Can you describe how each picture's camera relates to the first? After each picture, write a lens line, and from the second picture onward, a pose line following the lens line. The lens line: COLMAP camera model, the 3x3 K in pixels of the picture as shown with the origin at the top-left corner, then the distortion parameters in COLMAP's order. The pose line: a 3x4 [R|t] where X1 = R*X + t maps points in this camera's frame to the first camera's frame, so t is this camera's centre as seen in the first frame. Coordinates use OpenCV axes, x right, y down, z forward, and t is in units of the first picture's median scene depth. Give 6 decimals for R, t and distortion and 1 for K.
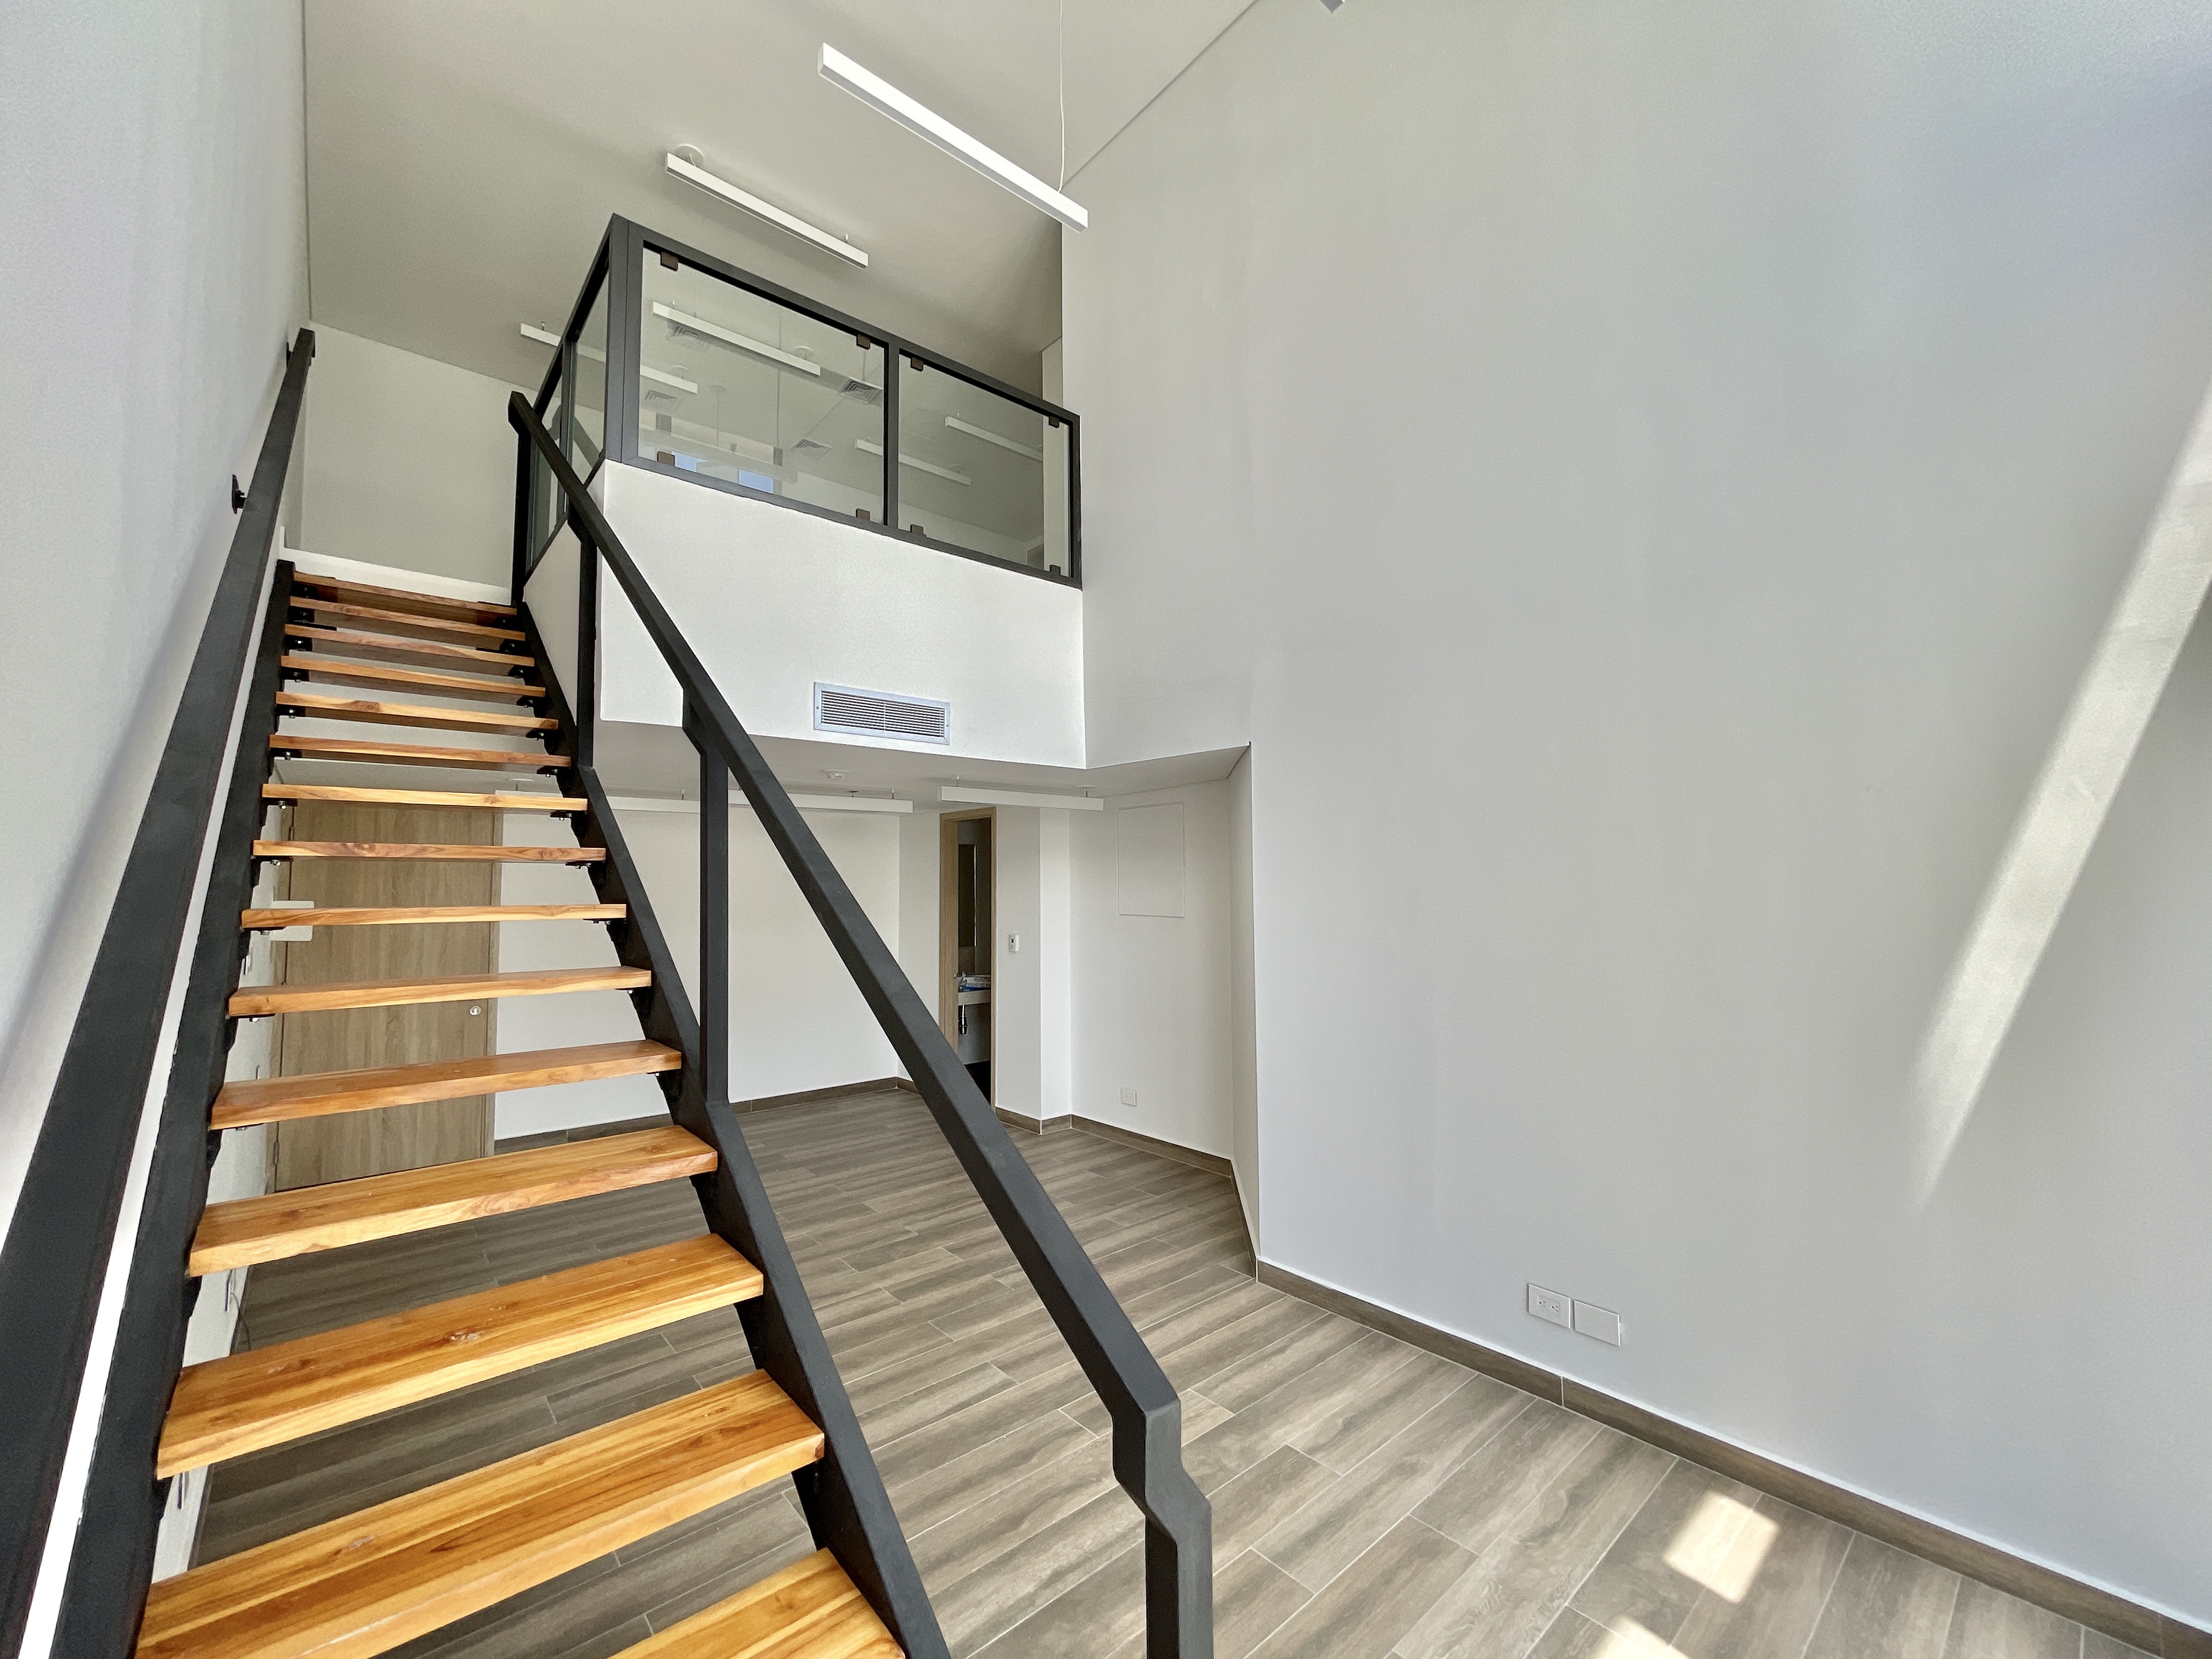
lens RADIAL K [[897.4, 0, 1087.5], [0, 897.4, 832.4], [0, 0, 1]] dist [-0.003176, 0.000781]
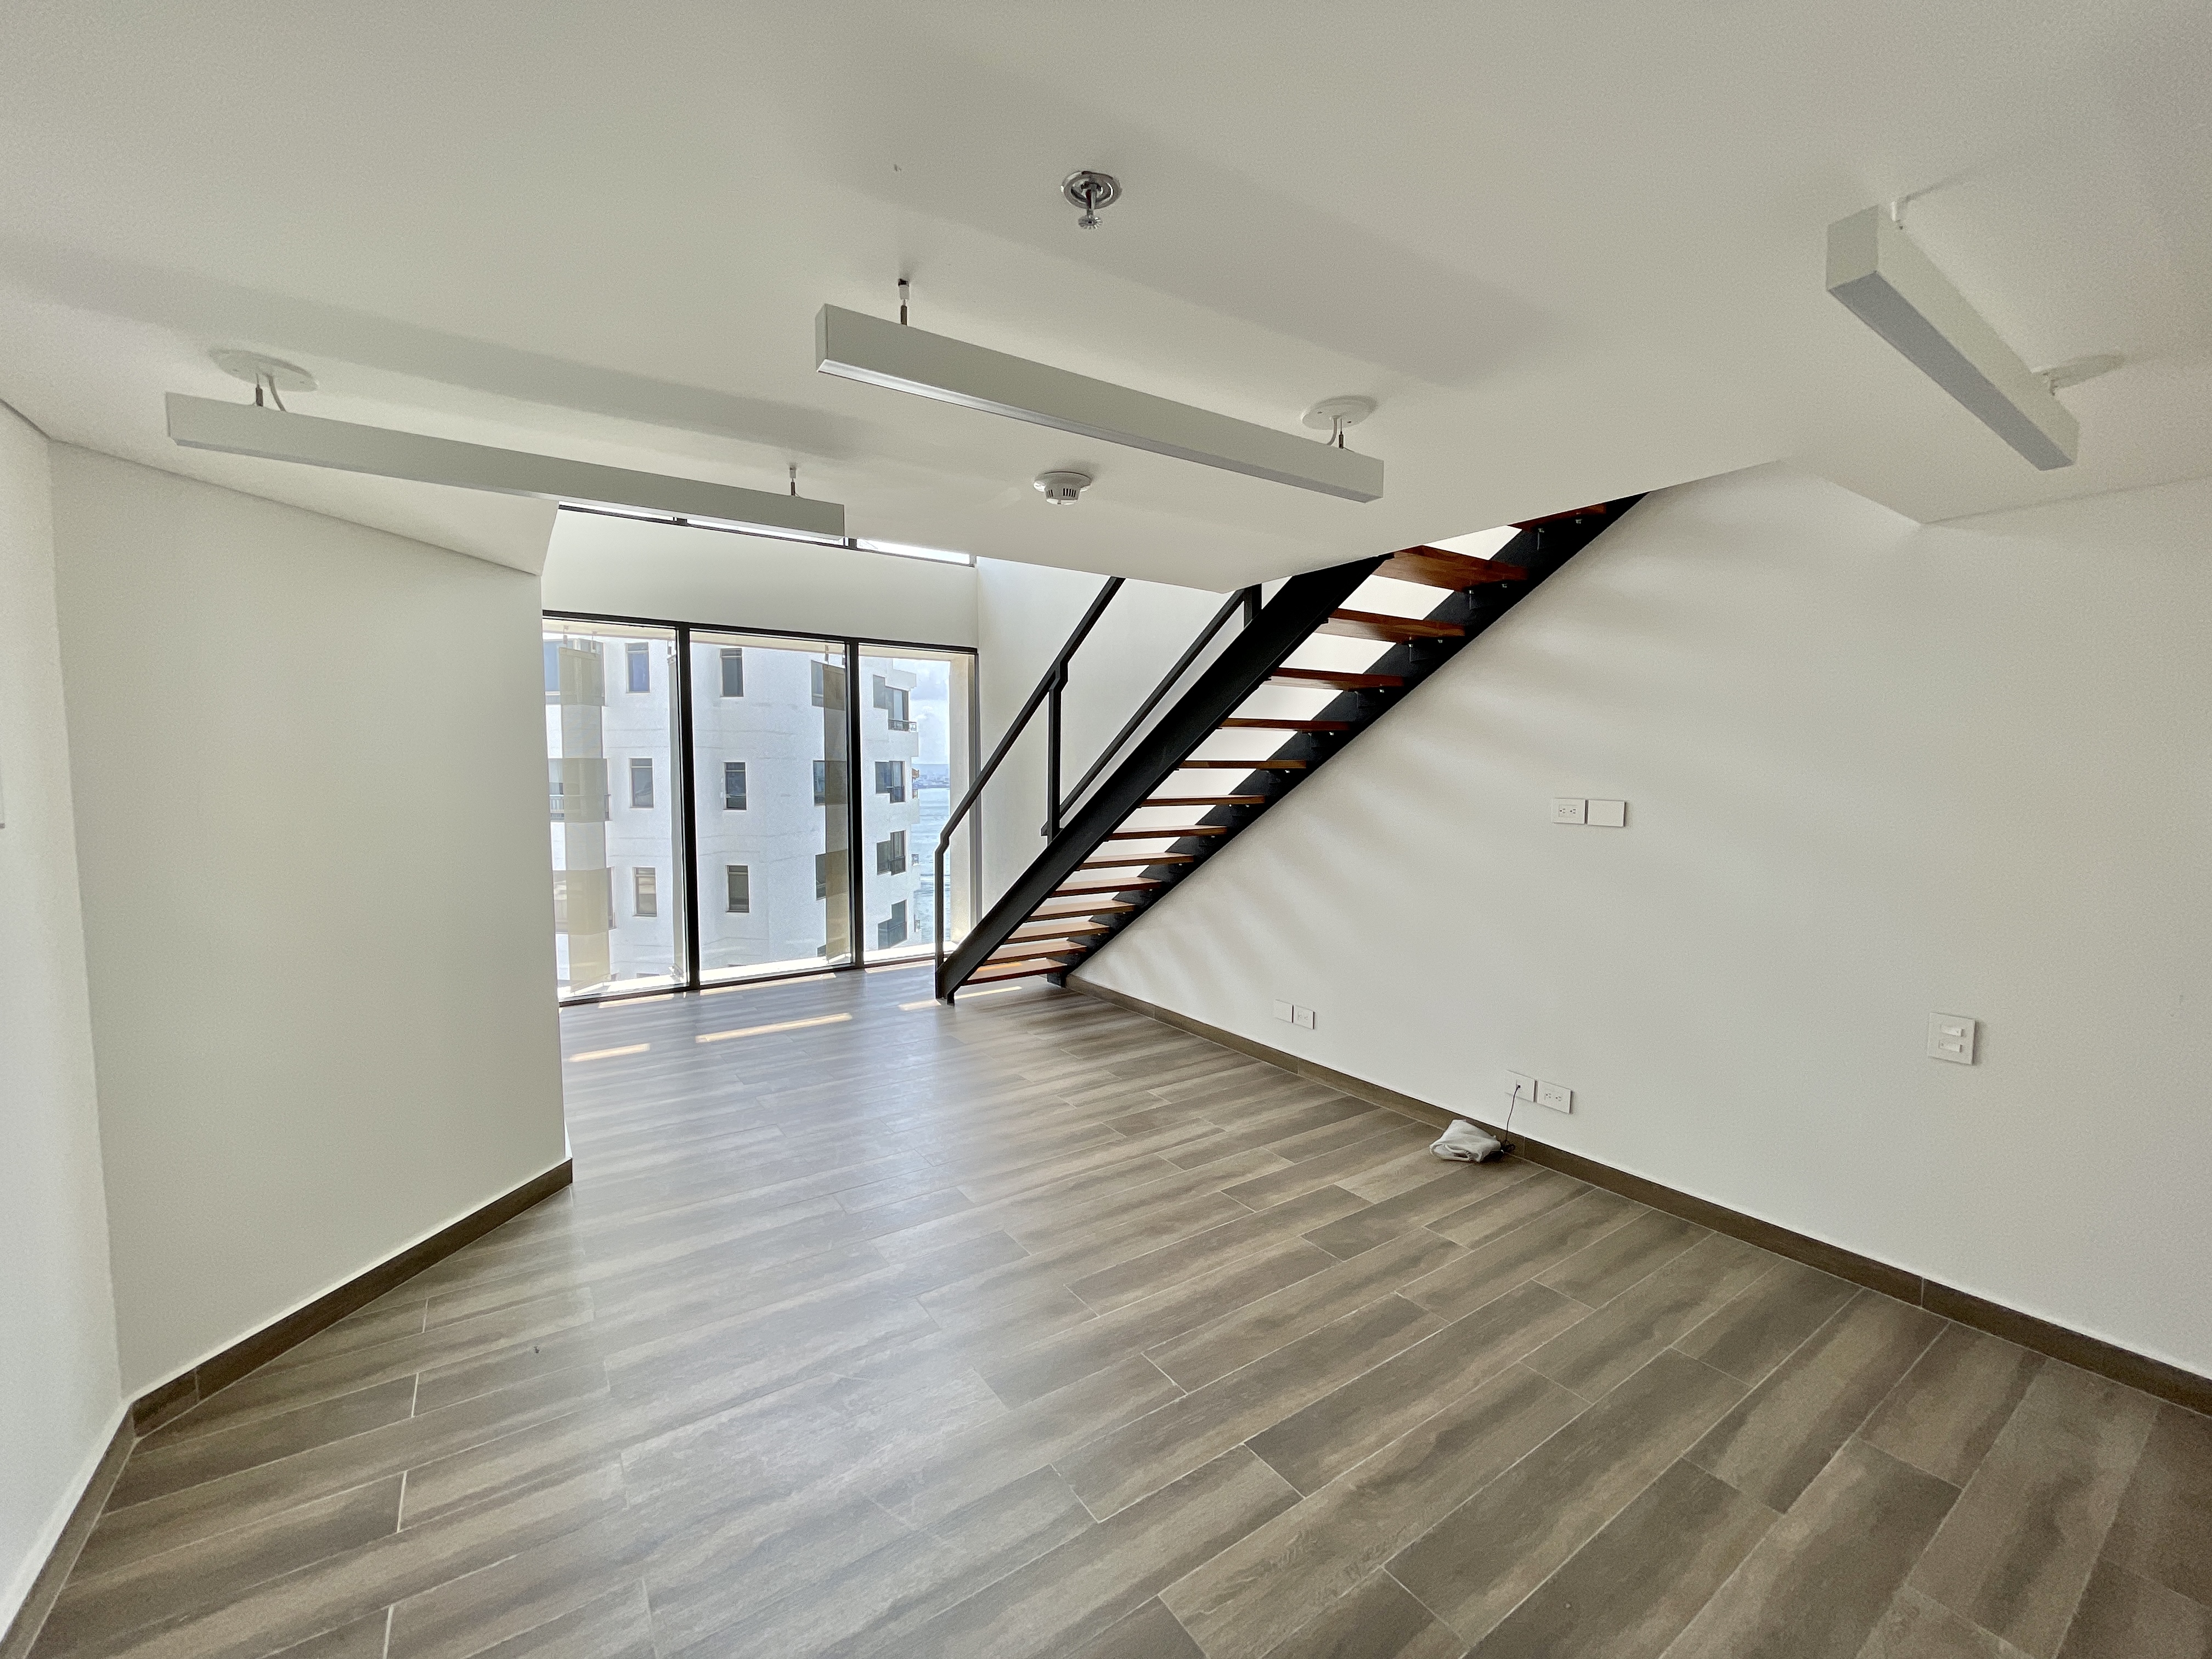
lens RADIAL K [[891.7, 0, 1086.3], [0, 891.7, 834.0], [0, 0, 1]] dist [-0.002030, -0.000126]
pose [[-0.992608, -0.000232, 0.121363, -0.466716], [0.000888, 0.999958, 0.009172, 0.148145], [-0.121360, 0.009212, -0.992566, 1.952791]]
